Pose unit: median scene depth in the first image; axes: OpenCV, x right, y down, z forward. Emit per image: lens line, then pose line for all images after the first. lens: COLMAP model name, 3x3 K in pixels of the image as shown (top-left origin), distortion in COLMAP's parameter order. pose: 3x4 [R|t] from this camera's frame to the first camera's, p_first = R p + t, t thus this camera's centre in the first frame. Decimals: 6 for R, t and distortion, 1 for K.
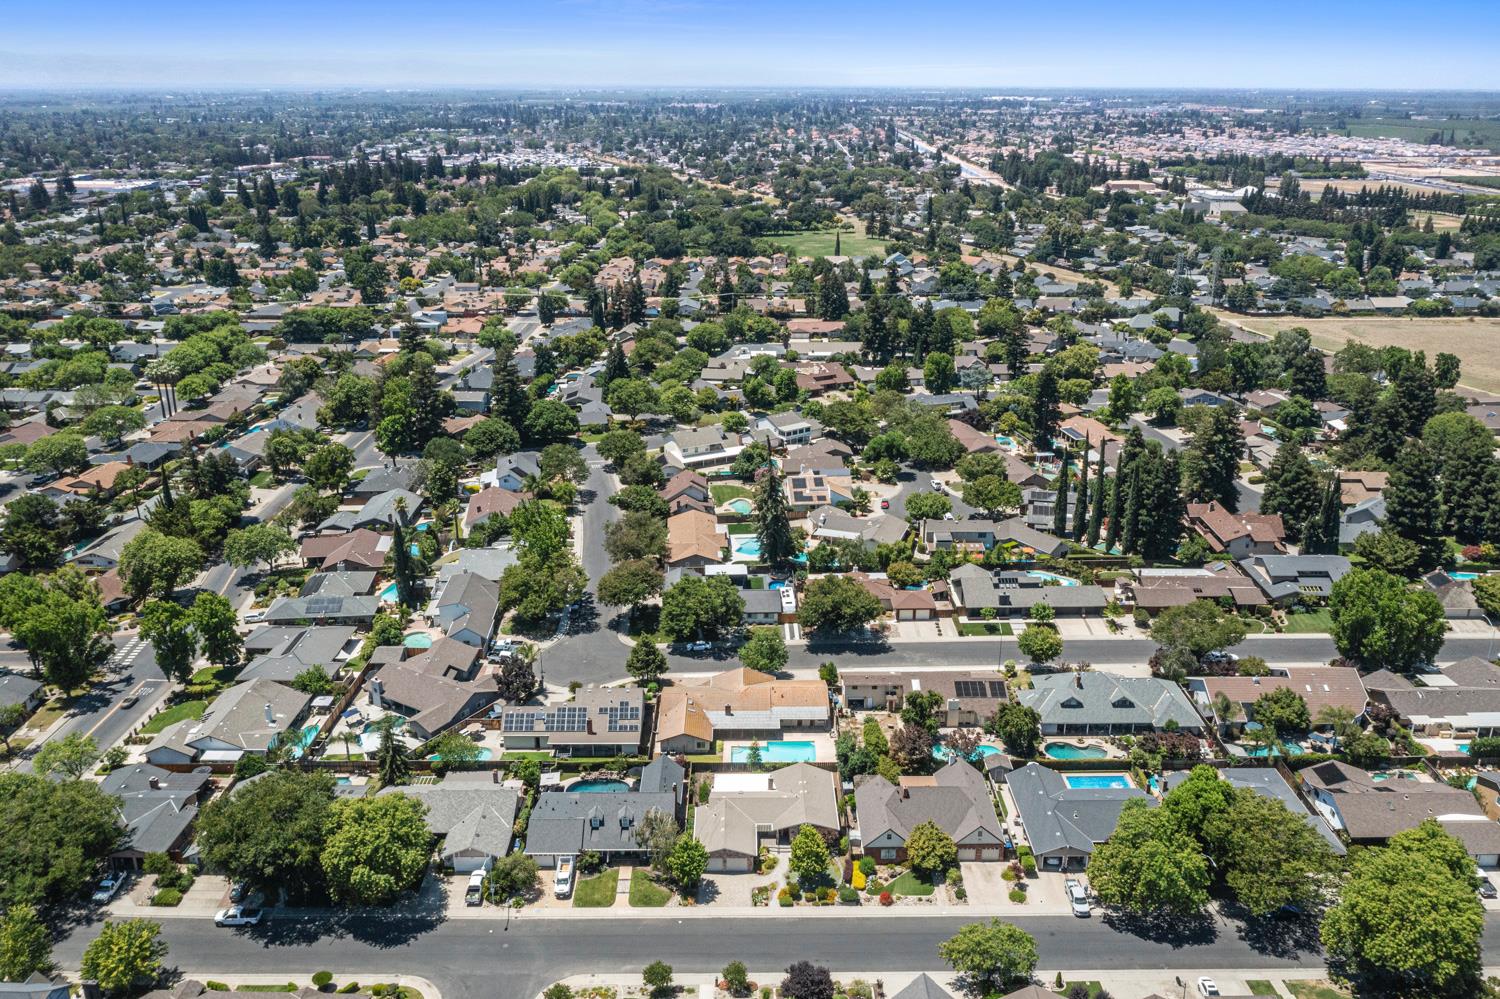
lens RADIAL K [[1168.6, 0, 750.0], [0, 1168.6, 499.5], [0, 0, 1]] dist [-0.010680, -0.003188]
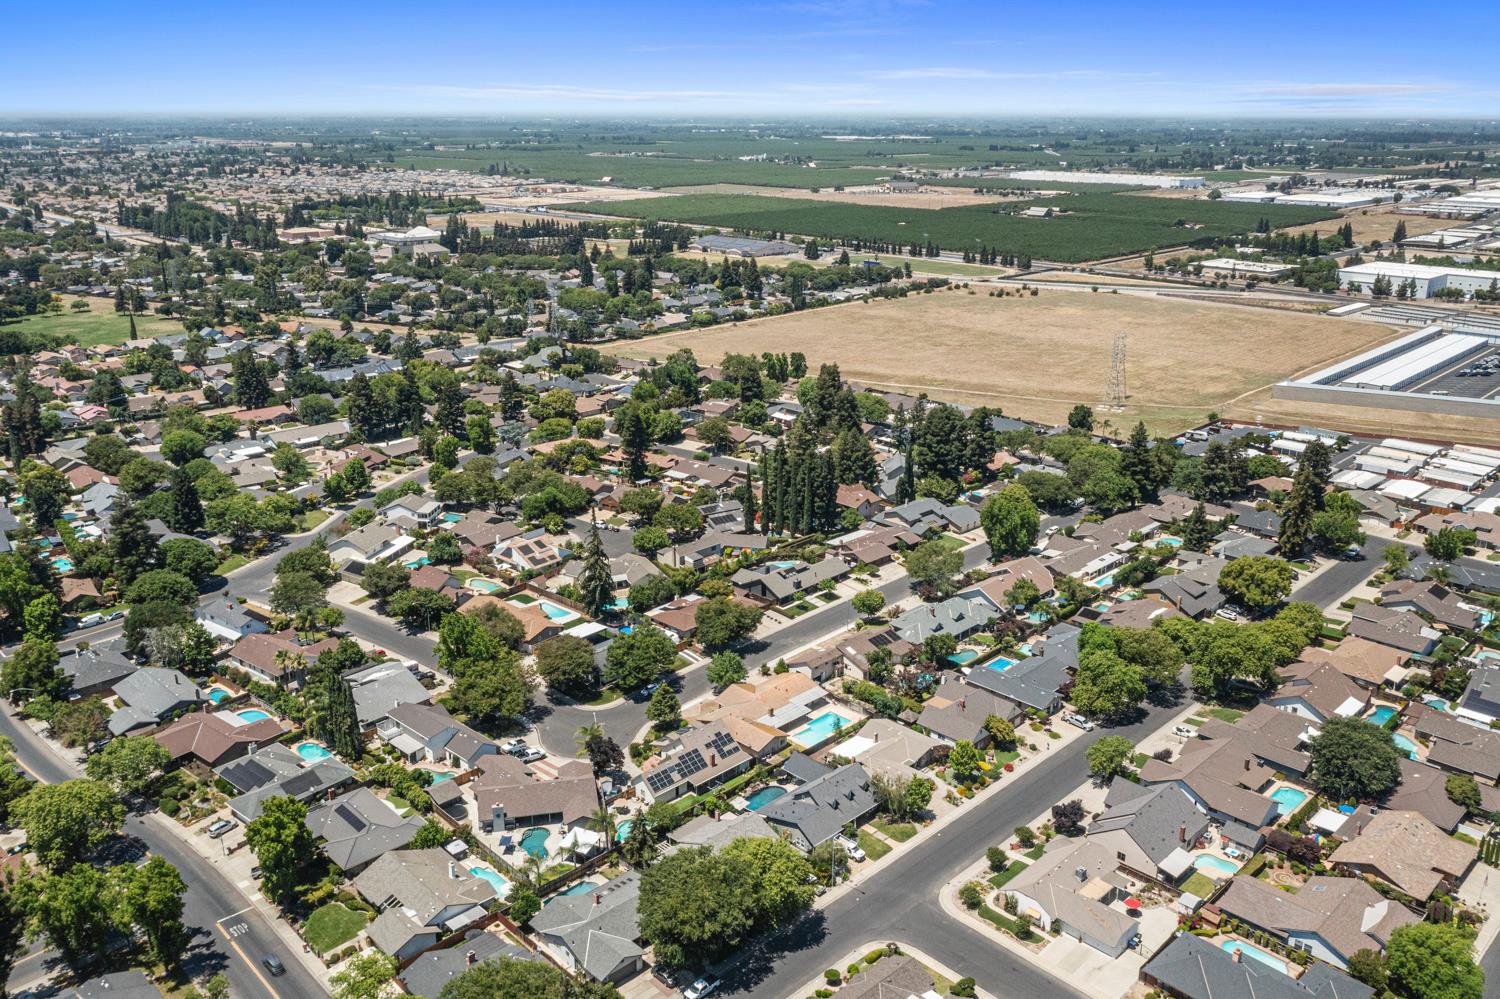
lens RADIAL K [[1184.6, 0, 750.0], [0, 1184.6, 499.5], [0, 0, 1]] dist [-0.005984, -0.001239]
pose [[0.716961, -0.216797, 0.662545, -0.665206], [0.235466, 0.969867, 0.062553, -0.099608], [-0.656143, 0.111158, 0.746405, 0.042393]]
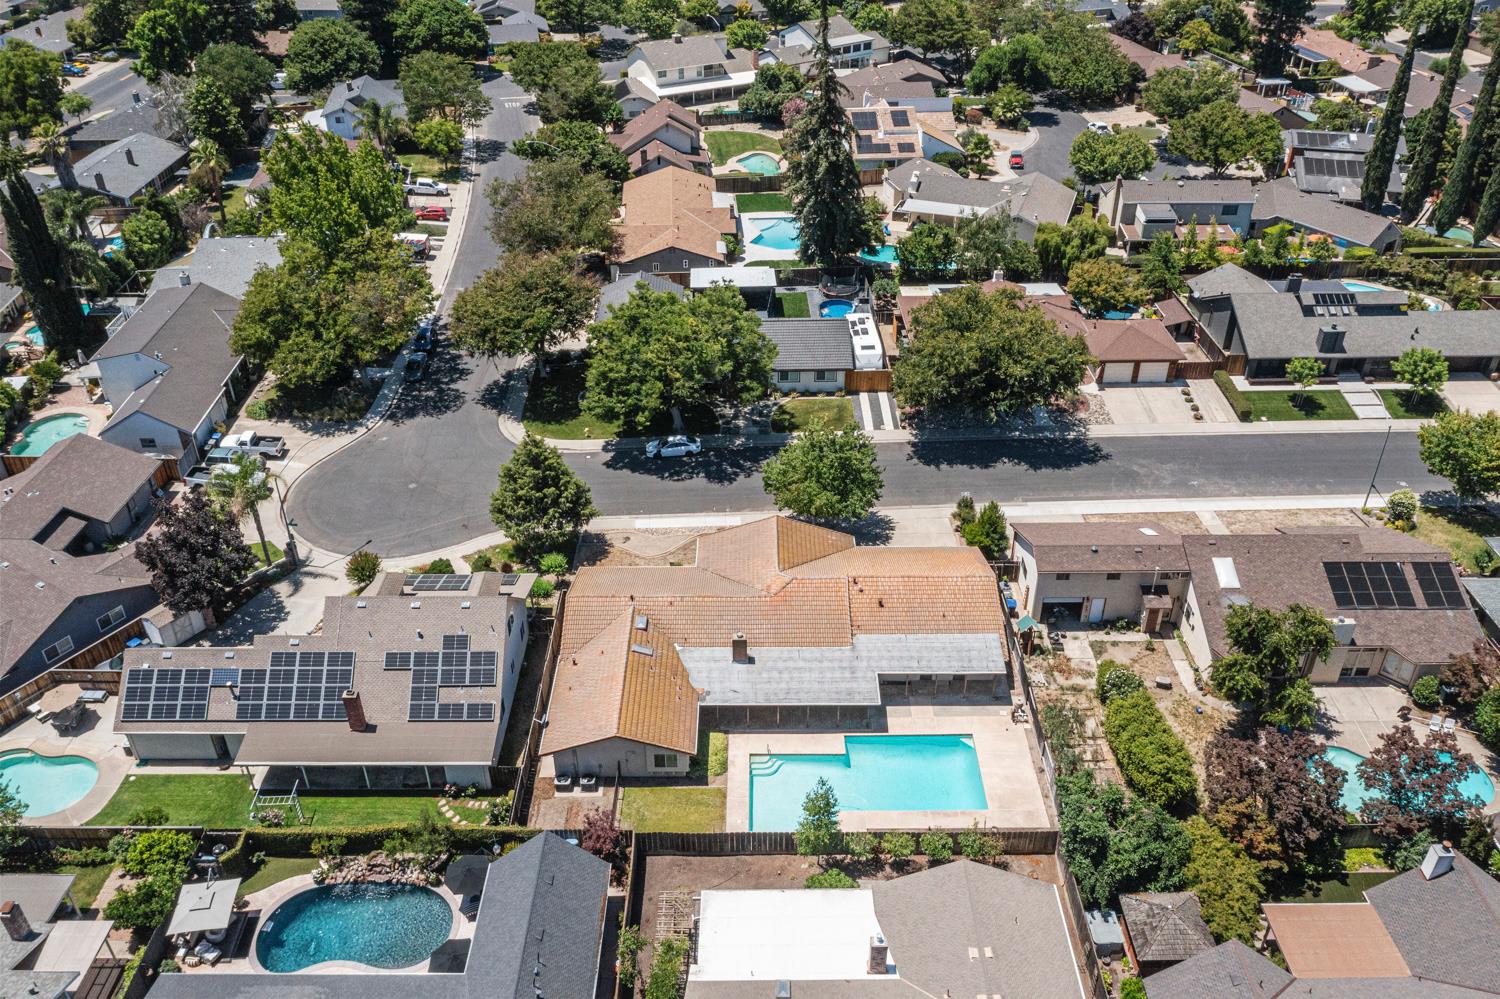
lens RADIAL K [[1184.6, 0, 750.0], [0, 1184.6, 499.5], [0, 0, 1]] dist [-0.005984, -0.001239]
pose [[0.999979, -0.000213, -0.006406, -0.010662], [0.001708, 0.972193, 0.234176, 0.036247], [0.006178, -0.234182, 0.972173, 0.521518]]
